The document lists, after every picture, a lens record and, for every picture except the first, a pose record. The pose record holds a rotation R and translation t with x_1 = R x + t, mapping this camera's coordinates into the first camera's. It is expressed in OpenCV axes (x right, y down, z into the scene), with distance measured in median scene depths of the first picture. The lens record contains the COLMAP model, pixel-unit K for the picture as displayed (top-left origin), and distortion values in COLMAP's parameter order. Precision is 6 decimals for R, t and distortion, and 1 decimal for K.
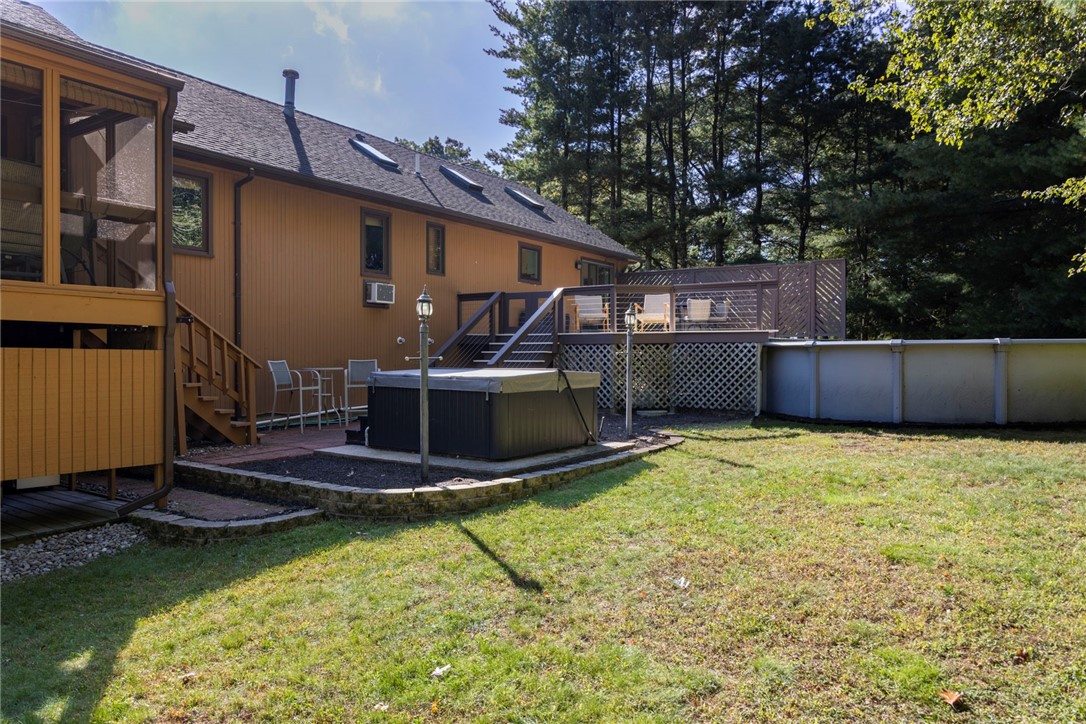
lens RADIAL K [[727.7, 0, 543.0], [0, 727.7, 362.0], [0, 0, 1]] dist [-0.000713, 0.001183]
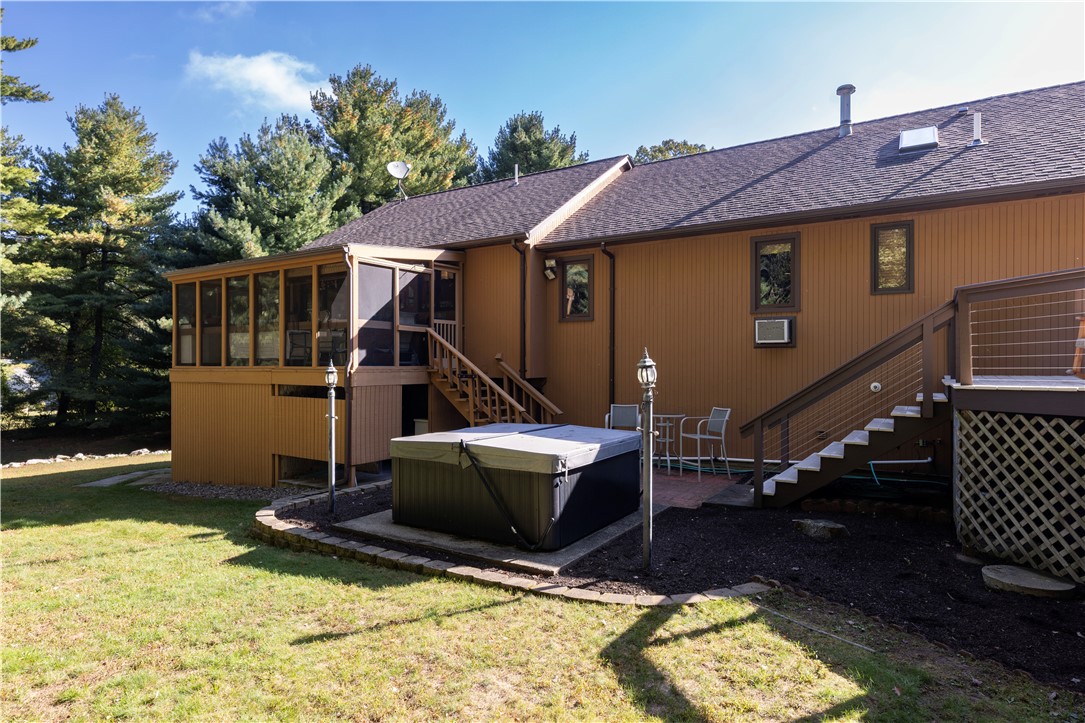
lens RADIAL K [[607.9, 0, 542.5], [0, 607.9, 361.5], [0, 0, 1]] dist [0.004074, 0.000485]
pose [[0.055030, -0.007376, -0.998457, 0.249552], [-0.006419, 0.999949, -0.007741, -0.026687], [0.998464, 0.006835, 0.054980, 0.361524]]
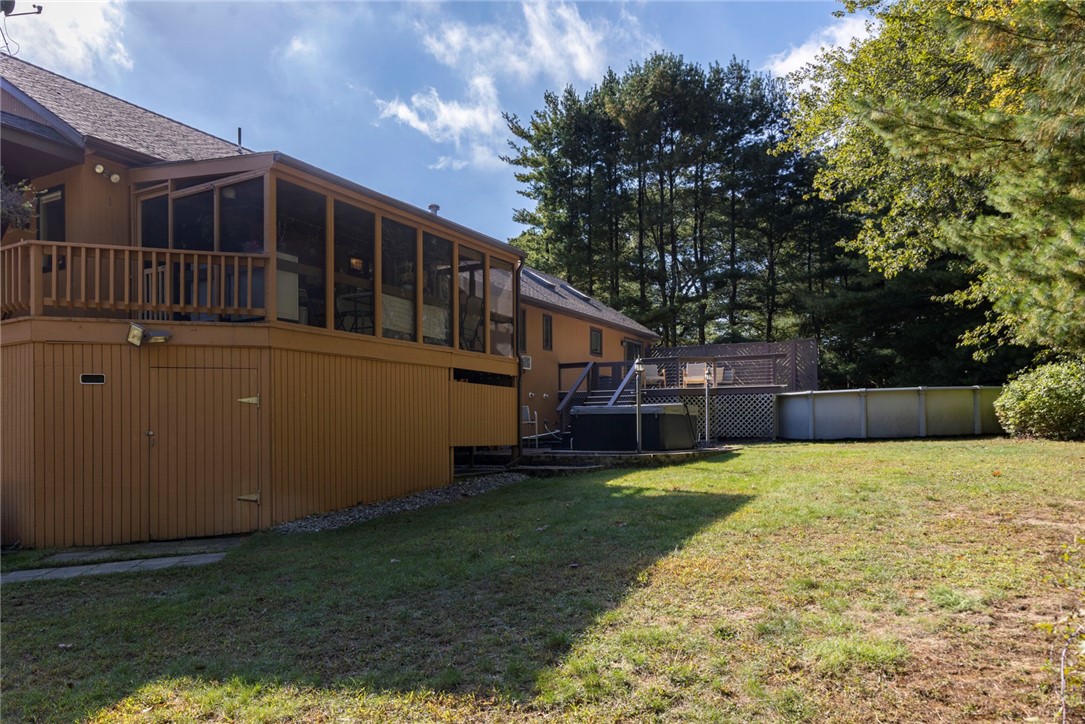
lens RADIAL K [[761.6, 0, 544.1], [0, 761.6, 415.2], [0, 0, 1]] dist [0.033505, -0.000163]
pose [[0.994990, -0.007503, 0.099693, -0.177998], [0.010806, 0.999409, -0.032636, 0.033997], [-0.099389, 0.033549, 0.994483, -0.288567]]
